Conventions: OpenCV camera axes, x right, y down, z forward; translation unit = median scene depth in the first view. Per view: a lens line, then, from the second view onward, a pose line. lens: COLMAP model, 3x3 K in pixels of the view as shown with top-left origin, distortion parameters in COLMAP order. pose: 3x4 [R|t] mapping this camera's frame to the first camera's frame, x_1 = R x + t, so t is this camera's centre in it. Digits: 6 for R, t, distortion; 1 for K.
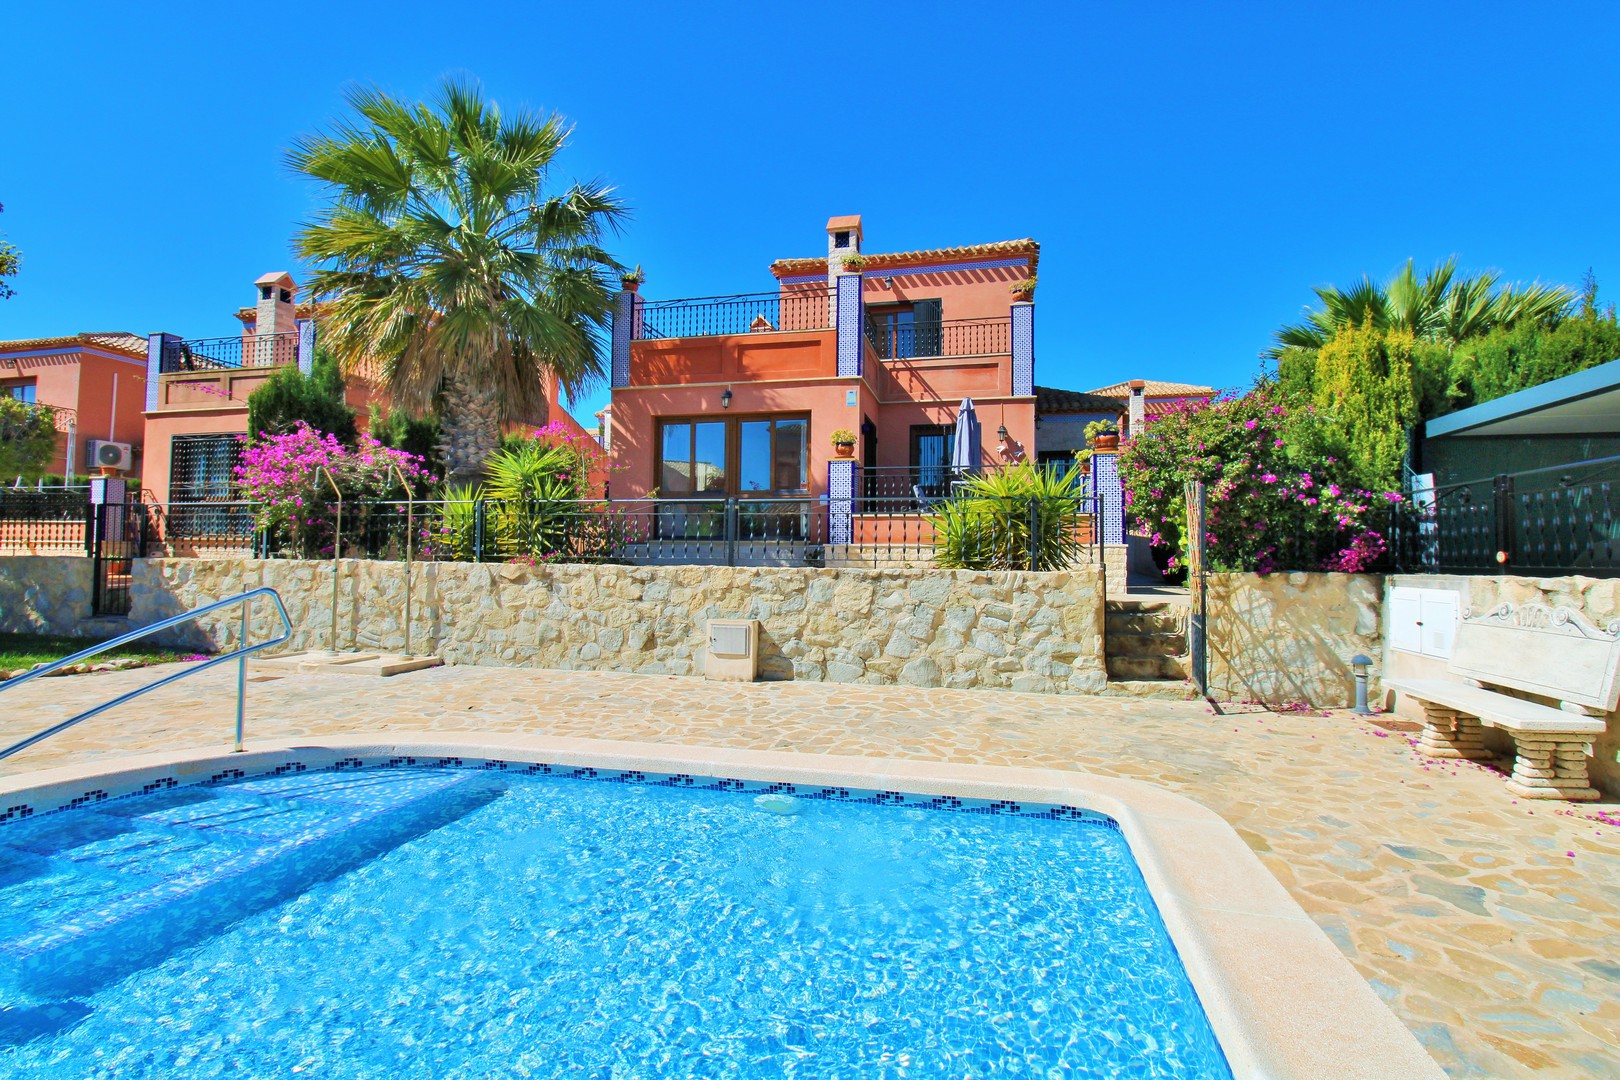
lens RADIAL K [[759.4, 0, 803.7], [0, 759.4, 528.2], [0, 0, 1]] dist [-0.000926, -0.013325]
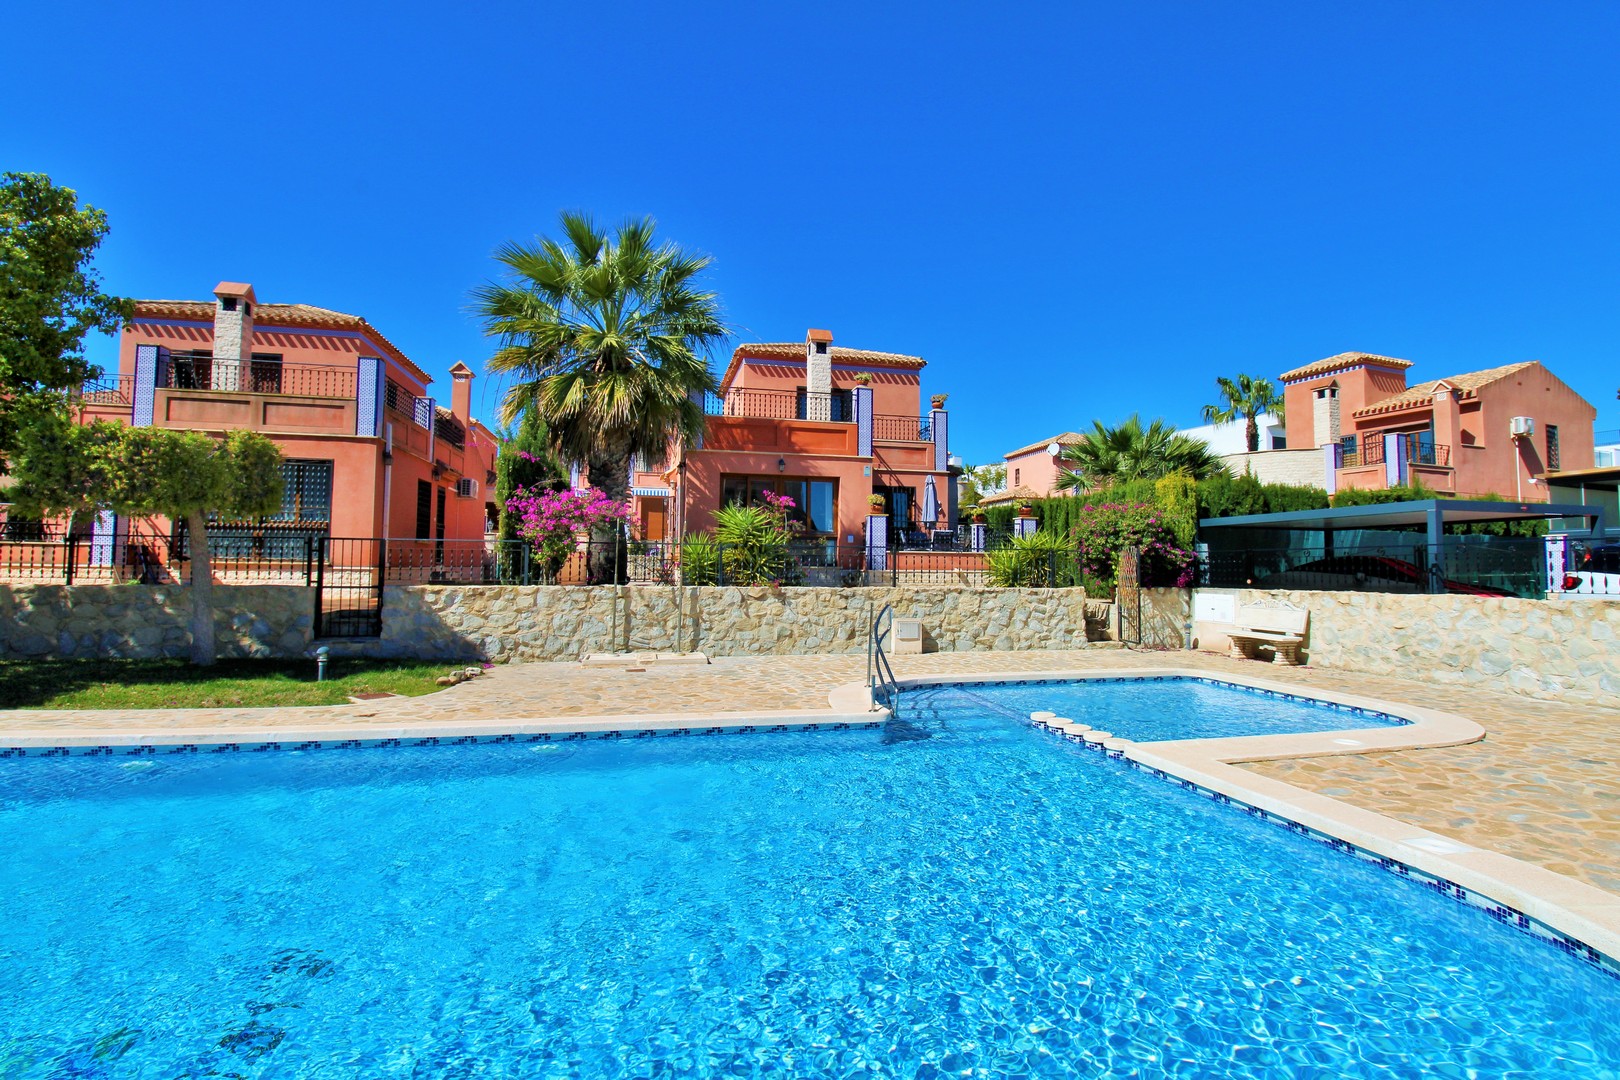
lens RADIAL K [[759.4, 0, 827.8], [0, 759.4, 532.8], [0, 0, 1]] dist [-0.000926, -0.013325]
pose [[0.892007, 0.018947, 0.451625, -0.979033], [-0.016573, 0.999820, -0.009211, -0.051696], [-0.451718, 0.000732, 0.892160, -0.425522]]
